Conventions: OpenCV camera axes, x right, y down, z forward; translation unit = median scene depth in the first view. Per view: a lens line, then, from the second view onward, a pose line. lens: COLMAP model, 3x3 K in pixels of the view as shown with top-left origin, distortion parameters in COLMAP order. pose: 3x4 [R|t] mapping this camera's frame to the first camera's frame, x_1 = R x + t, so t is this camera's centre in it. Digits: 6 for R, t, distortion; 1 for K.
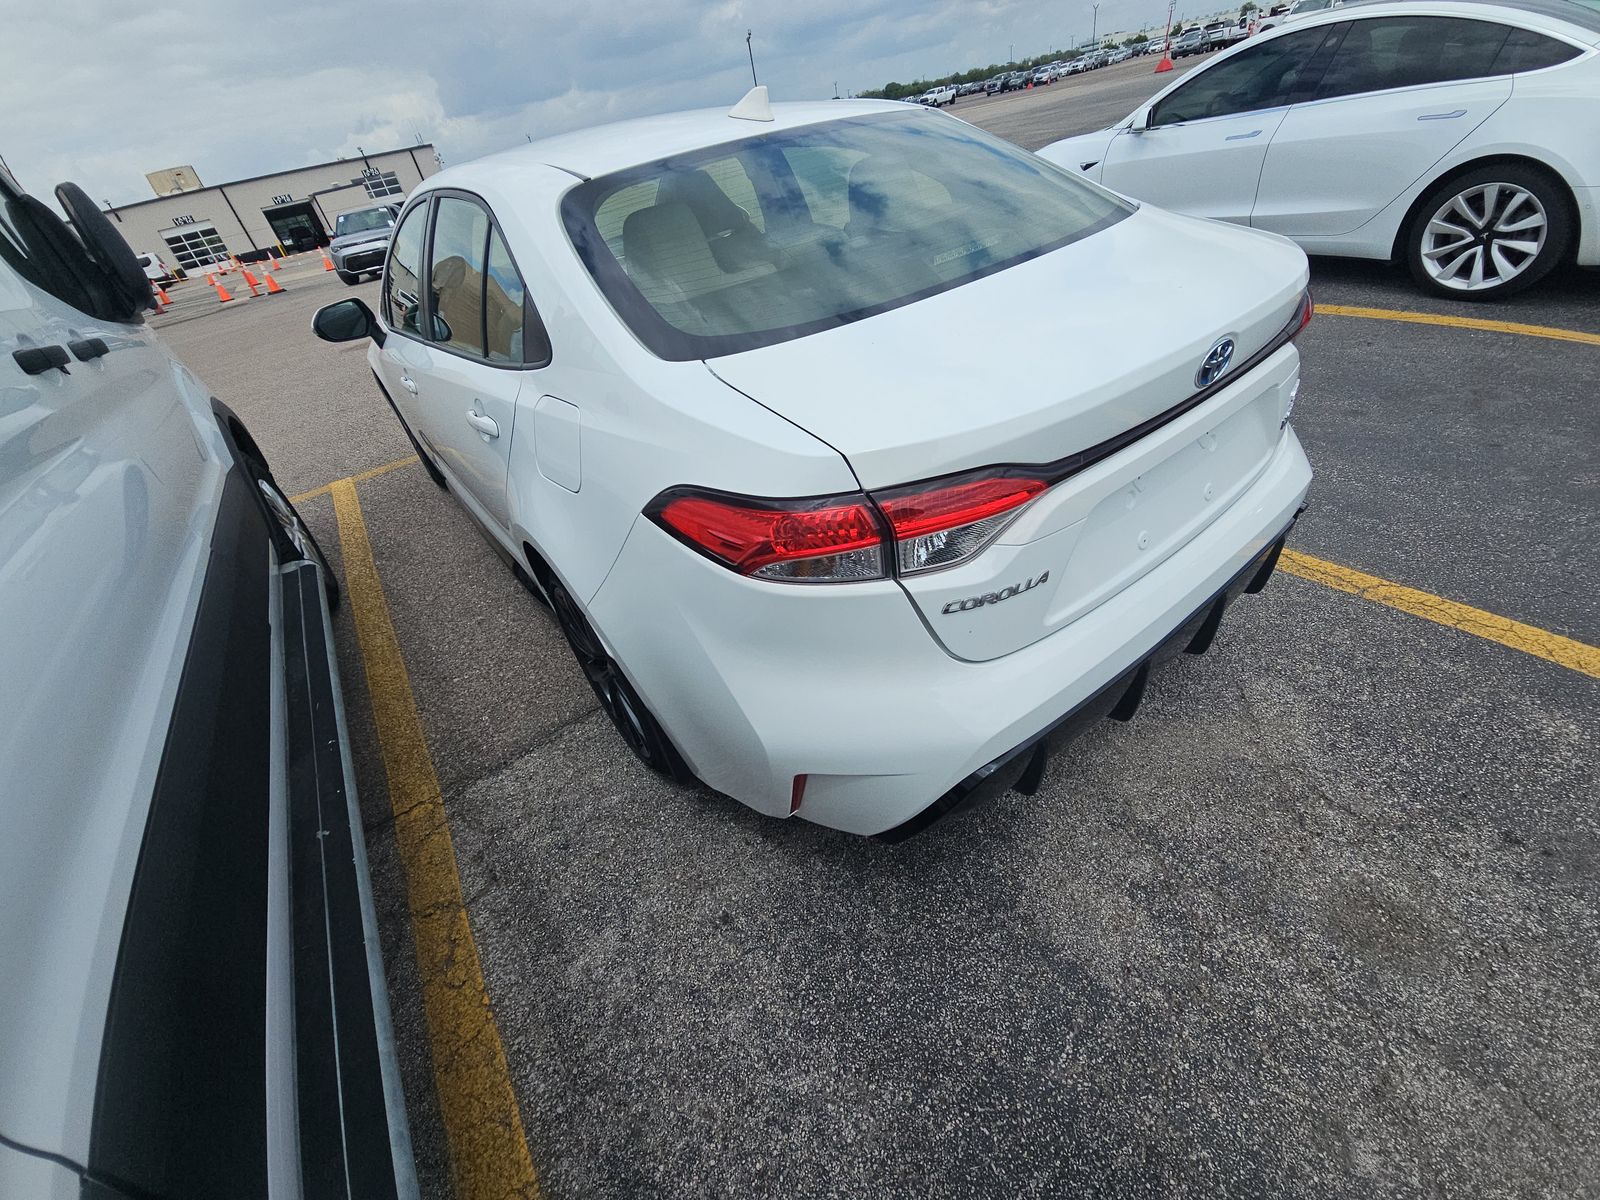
lens RADIAL K [[649.1, 0, 804.9], [0, 649.1, 598.3], [0, 0, 1]] dist [0.017750, -0.010148]
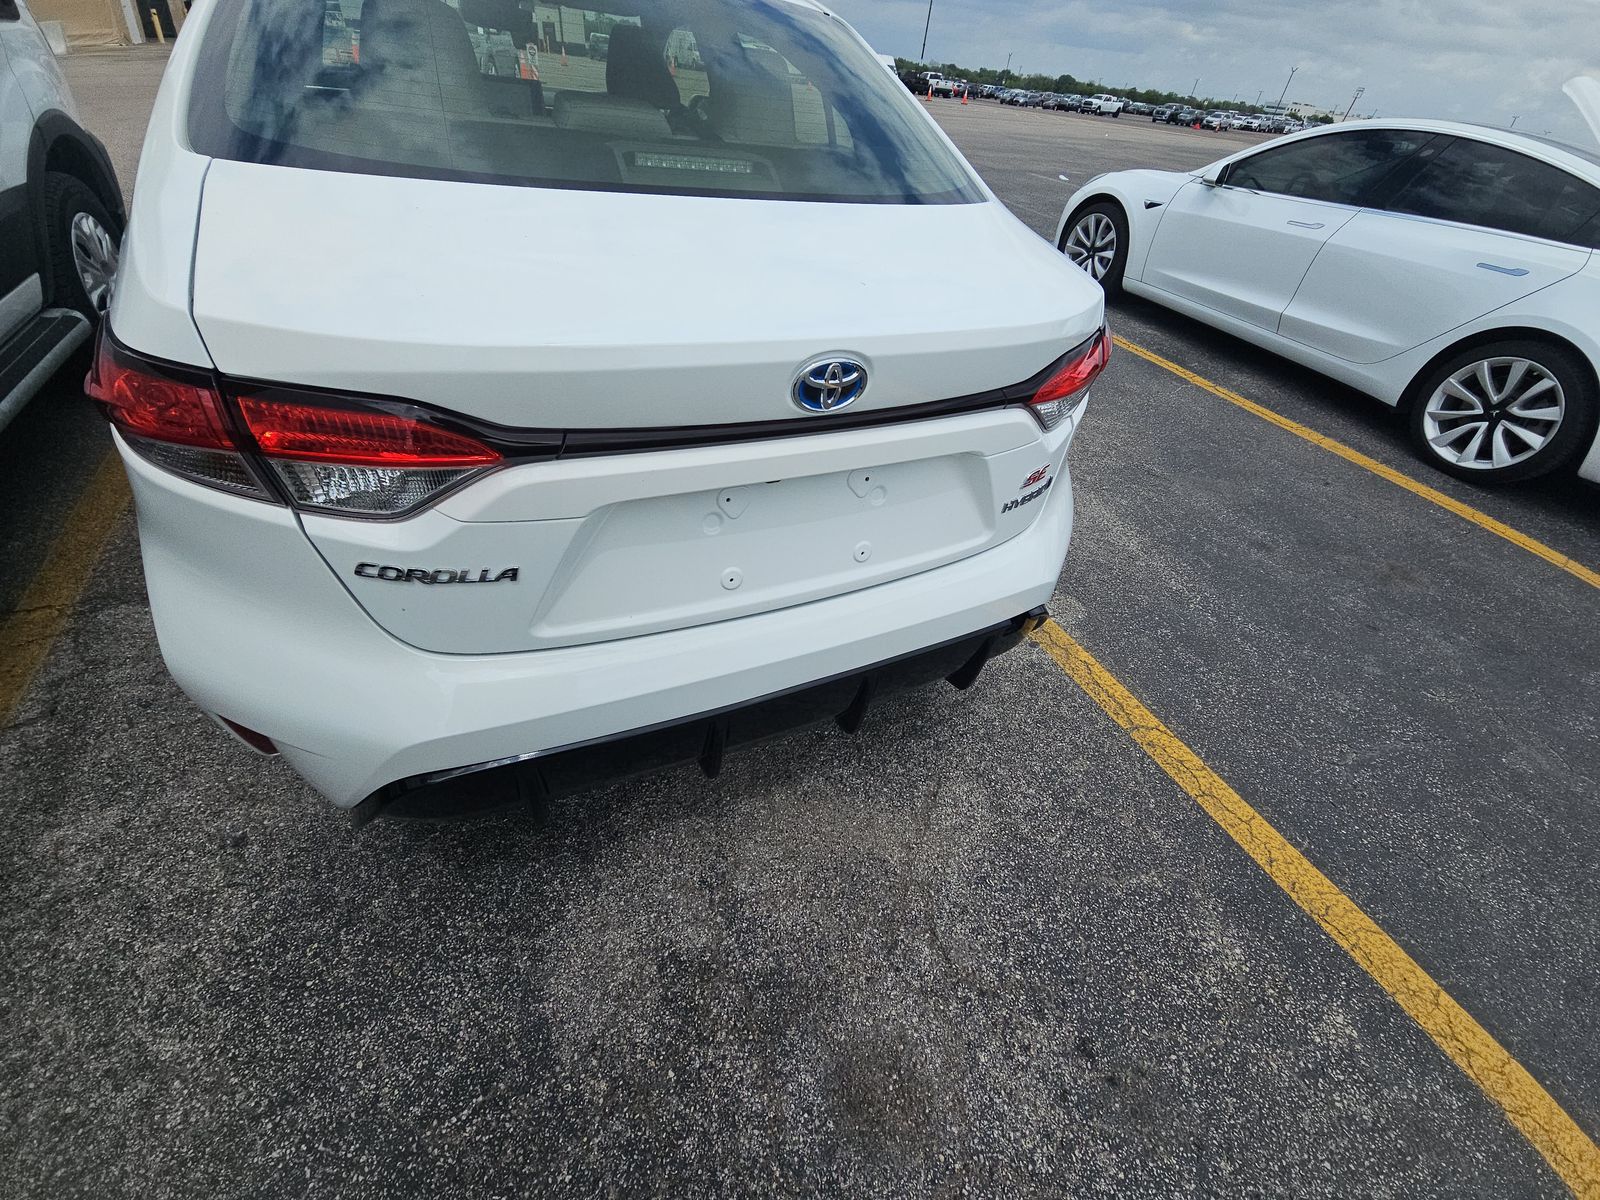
lens RADIAL K [[649.1, 0, 800.0], [0, 649.1, 600.4], [0, 0, 1]] dist [0.017750, -0.010148]
pose [[0.944859, 0.327060, 0.016496, 0.488954], [-0.327443, 0.942844, 0.061860, -0.115349], [0.004679, -0.063851, 0.997948, 0.161683]]
